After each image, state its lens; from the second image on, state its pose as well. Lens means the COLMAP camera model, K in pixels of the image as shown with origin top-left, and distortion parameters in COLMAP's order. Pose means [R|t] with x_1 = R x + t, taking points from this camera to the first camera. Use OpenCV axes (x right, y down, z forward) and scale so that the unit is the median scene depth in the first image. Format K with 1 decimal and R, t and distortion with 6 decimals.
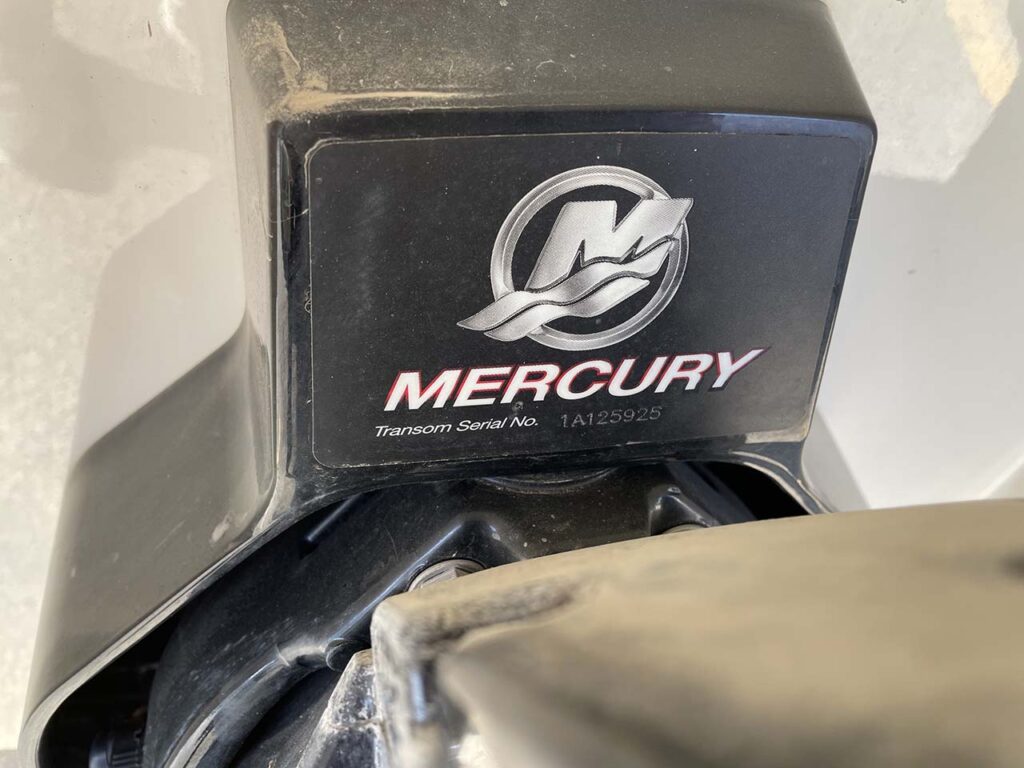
lens RADIAL K [[768.3, 0, 521.0], [0, 768.3, 377.9], [0, 0, 1]] dist [0.082305, -0.109252]
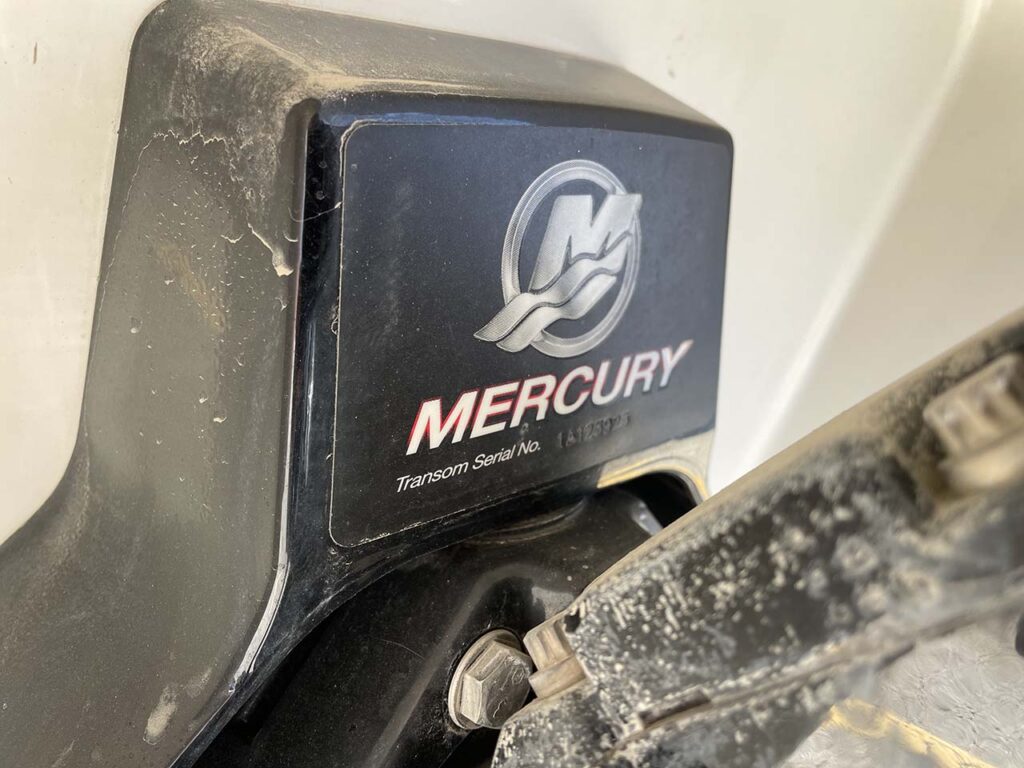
lens RADIAL K [[768.3, 0, 512.4], [0, 768.3, 384.8], [0, 0, 1]] dist [0.082305, -0.109252]
pose [[0.859946, -0.170191, 0.481174, -0.495927], [0.293572, 0.936136, -0.193556, 0.177279], [-0.417503, 0.307707, 0.854990, 0.205750]]
